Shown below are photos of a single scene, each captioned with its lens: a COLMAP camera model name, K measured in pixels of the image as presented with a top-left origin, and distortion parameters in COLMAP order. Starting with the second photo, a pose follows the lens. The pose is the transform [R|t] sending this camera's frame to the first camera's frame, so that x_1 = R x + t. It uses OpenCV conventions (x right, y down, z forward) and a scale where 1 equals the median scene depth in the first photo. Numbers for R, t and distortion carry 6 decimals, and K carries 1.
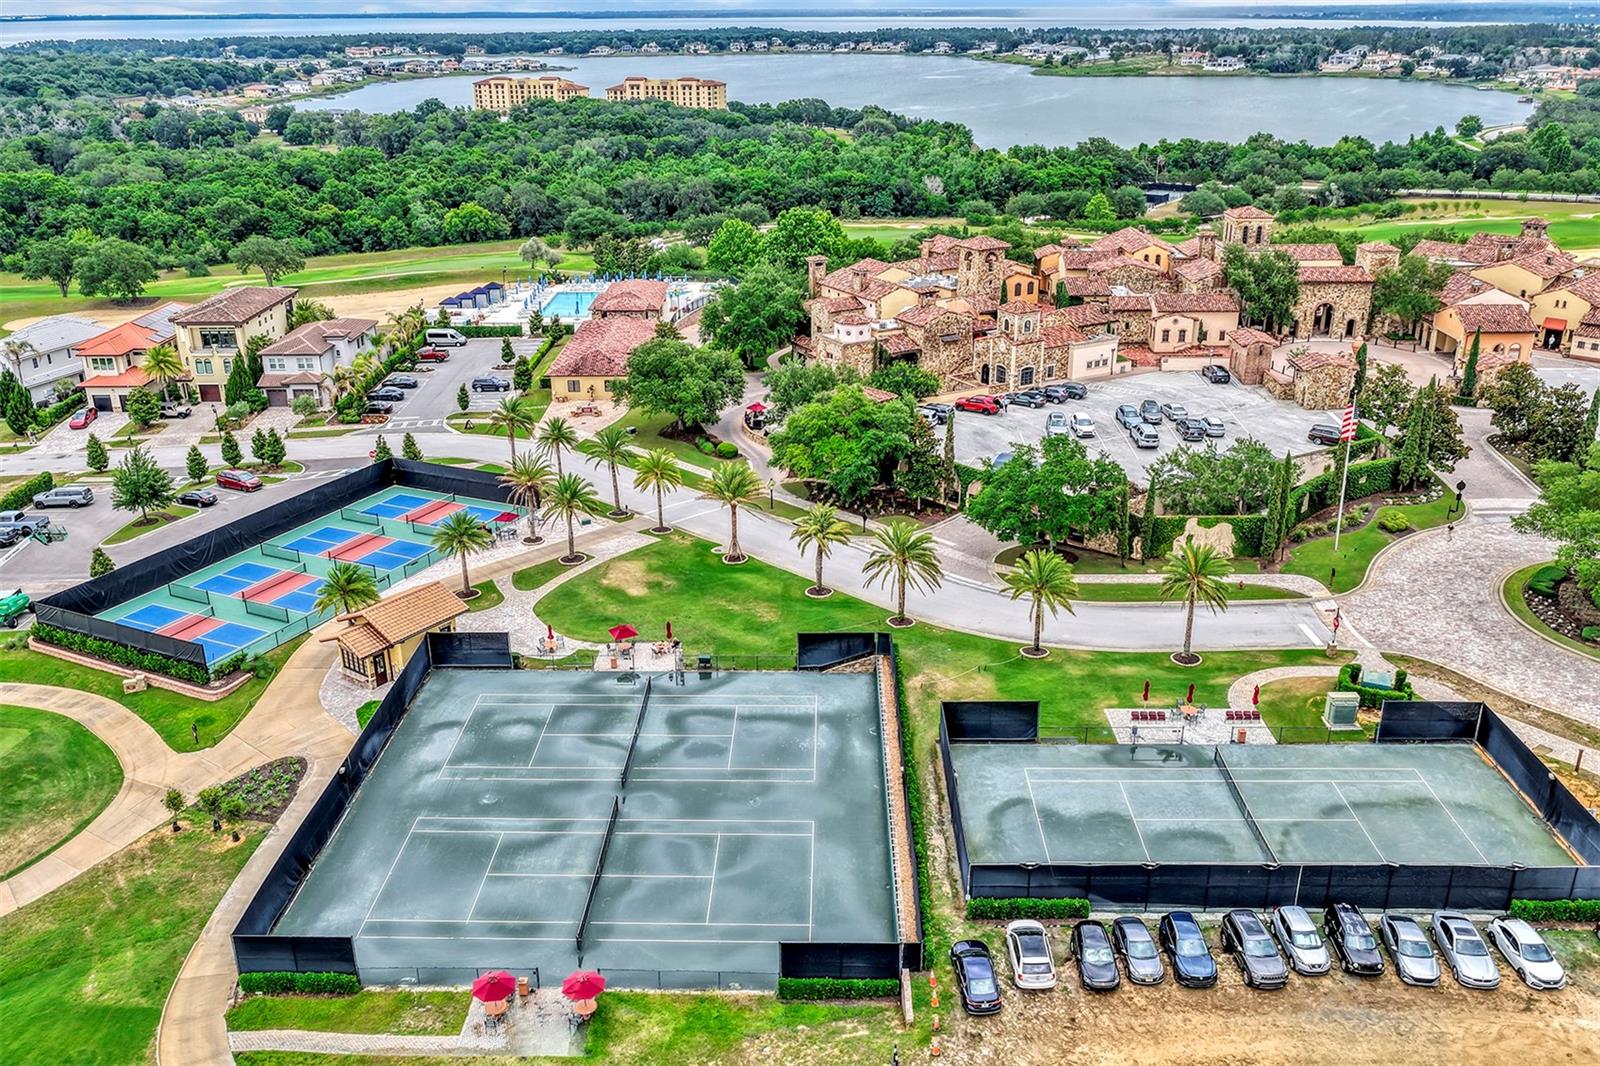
lens RADIAL K [[1331.9, 0, 801.5], [0, 1331.9, 528.7], [0, 0, 1]] dist [-0.015502, 0.040184]
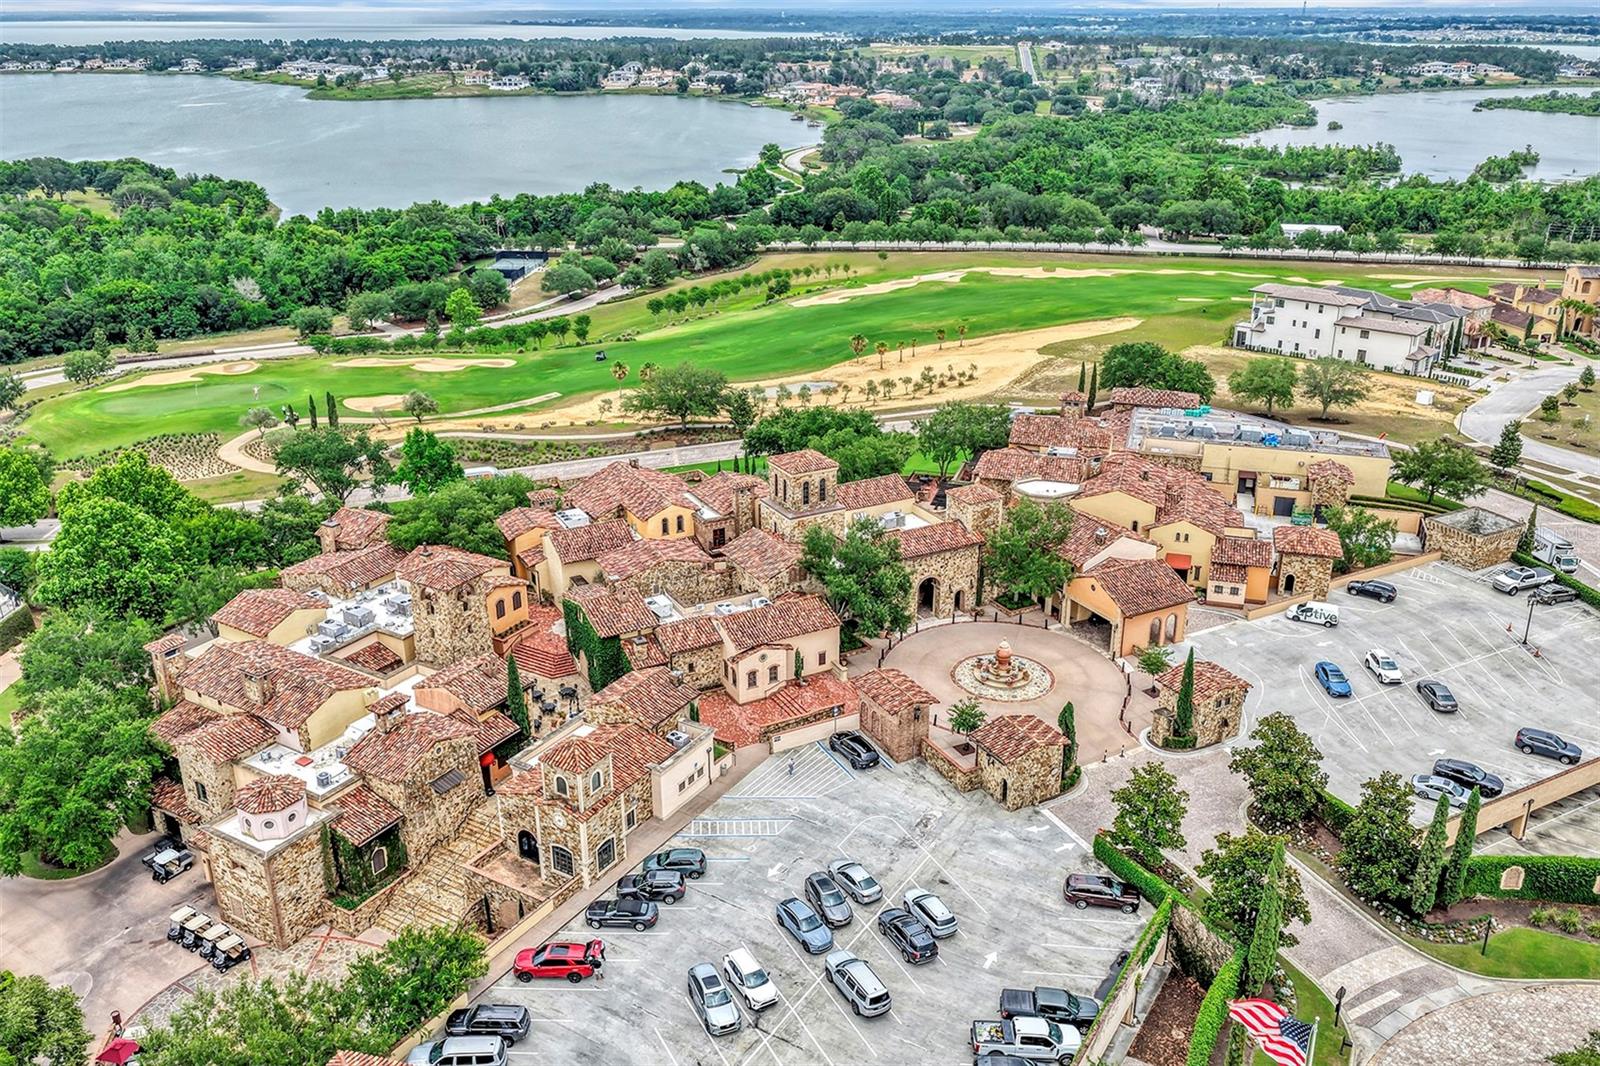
lens RADIAL K [[1331.9, 0, 801.5], [0, 1331.9, 528.7], [0, 0, 1]] dist [-0.015502, 0.040184]
pose [[0.872027, -0.174782, 0.457187, -0.000703], [0.175572, 0.983606, 0.041150, -0.053981], [-0.456885, 0.044386, 0.888418, 0.083437]]
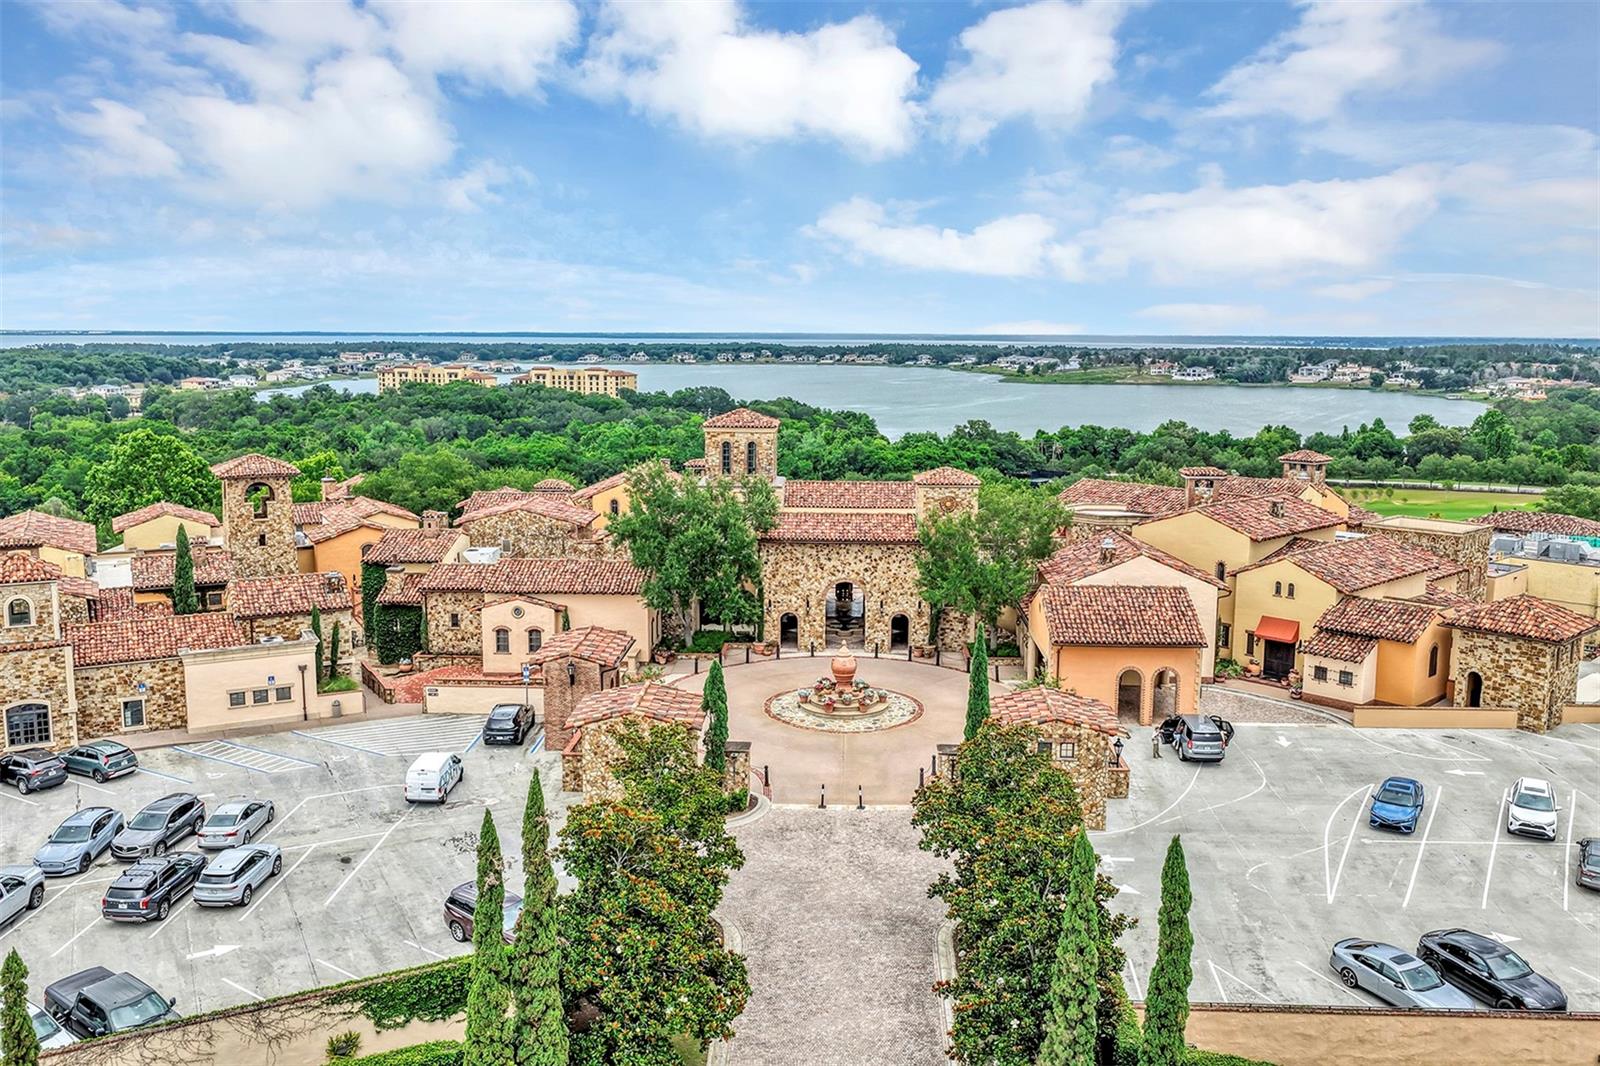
lens RADIAL K [[1331.9, 0, 801.5], [0, 1331.9, 528.7], [0, 0, 1]] dist [-0.015502, 0.040184]
pose [[0.999738, 0.015035, -0.017270, 0.086967], [-0.018547, 0.974015, -0.225721, -0.016580], [0.013428, 0.225982, 0.974039, 0.111601]]
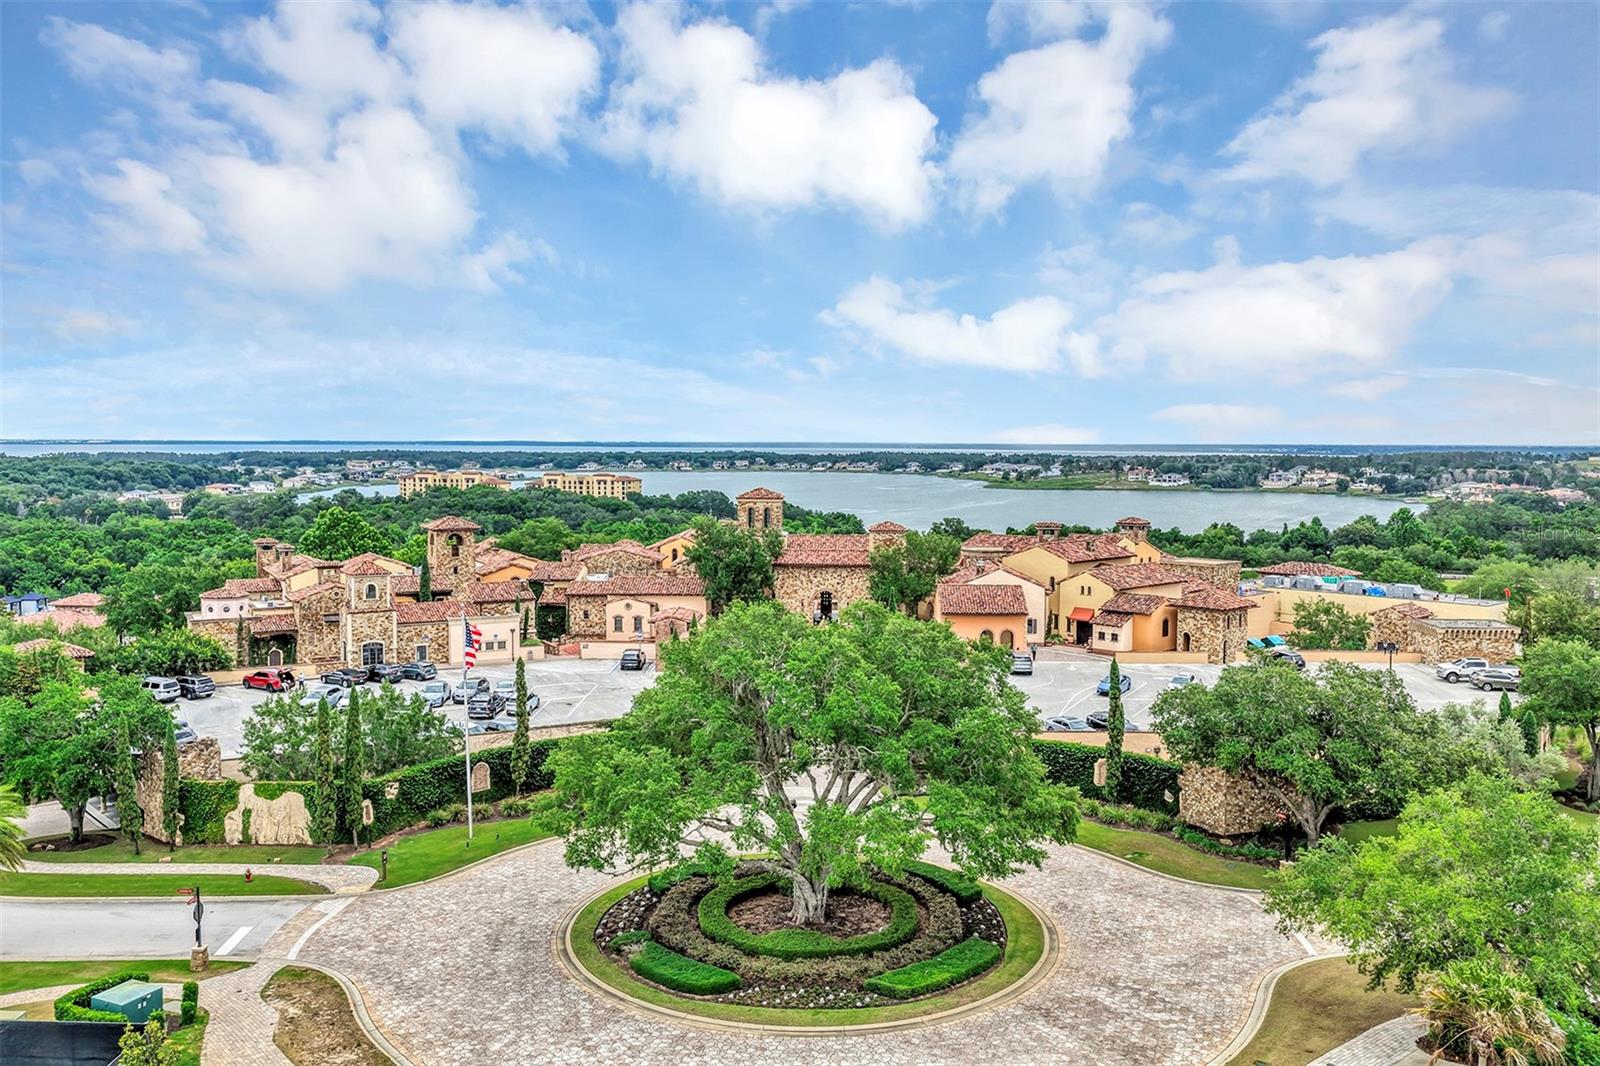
lens RADIAL K [[1331.9, 0, 801.5], [0, 1331.9, 528.7], [0, 0, 1]] dist [-0.015502, 0.040184]
pose [[0.999840, 0.012426, -0.012880, 0.087757], [-0.015750, 0.952687, -0.303543, 0.010670], [0.008499, 0.303697, 0.952731, 0.042873]]
